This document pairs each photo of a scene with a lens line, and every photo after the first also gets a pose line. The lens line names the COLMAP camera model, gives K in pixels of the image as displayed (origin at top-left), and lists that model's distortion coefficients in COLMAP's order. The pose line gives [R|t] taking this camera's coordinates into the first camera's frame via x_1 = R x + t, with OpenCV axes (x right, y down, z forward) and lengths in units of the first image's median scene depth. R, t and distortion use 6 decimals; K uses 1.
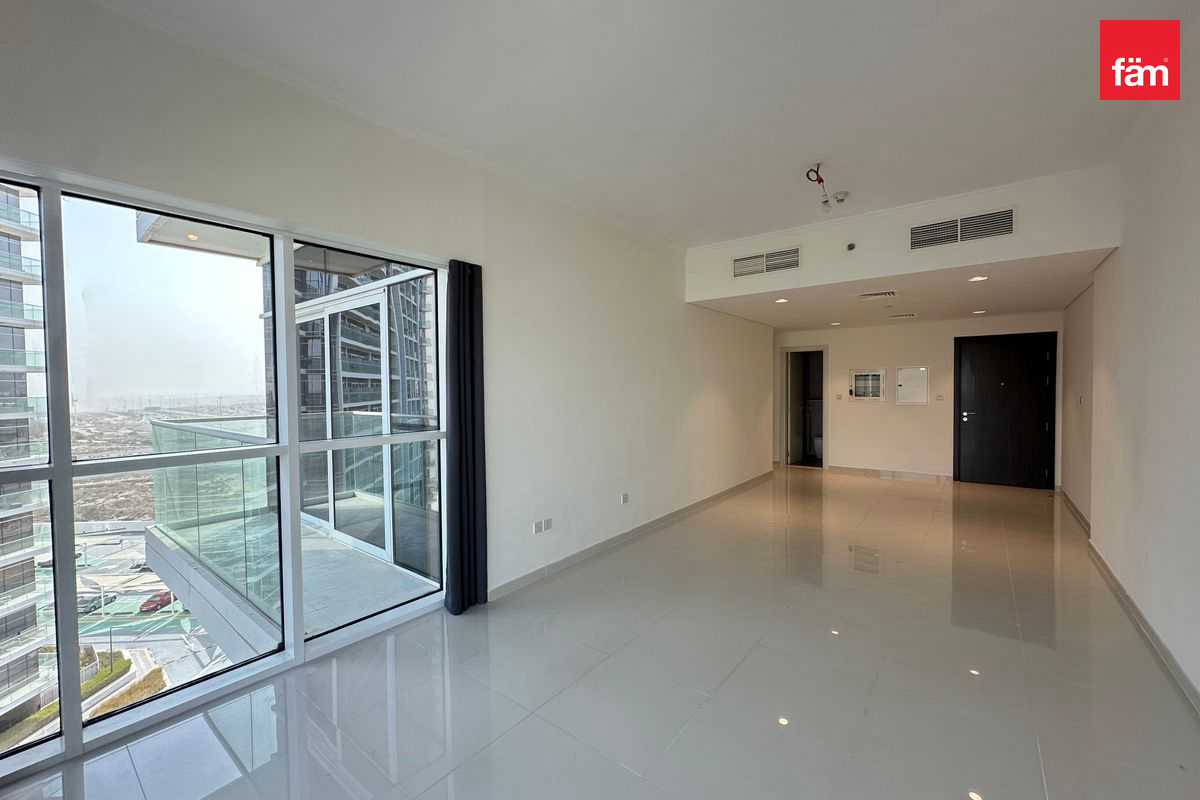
lens RADIAL K [[480.2, 0, 600.1], [0, 480.2, 401.4], [0, 0, 1]] dist [0.000454, 0.000929]
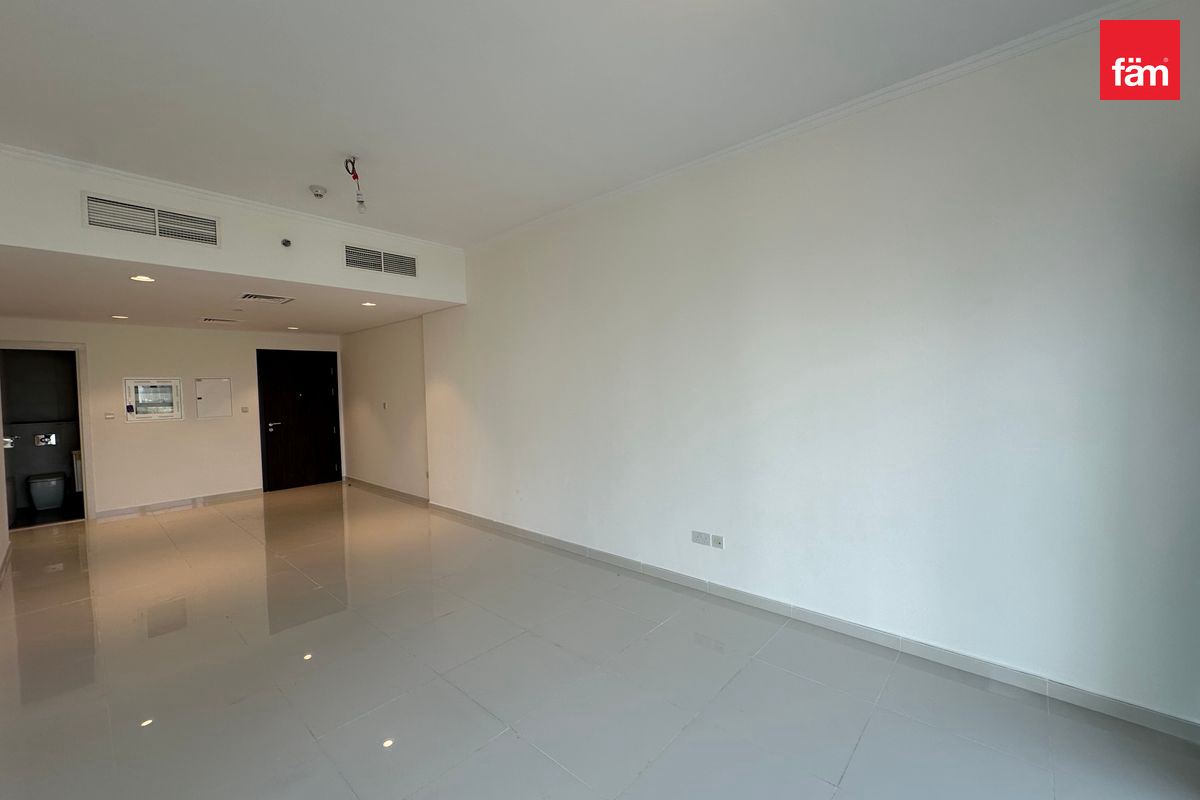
lens RADIAL K [[480.2, 0, 593.7], [0, 480.2, 396.0], [0, 0, 1]] dist [0.000454, 0.000929]
pose [[0.061389, -0.017101, 0.997967, -0.235258], [0.051551, 0.998573, 0.013940, -0.015084], [-0.996782, 0.050591, 0.062183, 0.273172]]
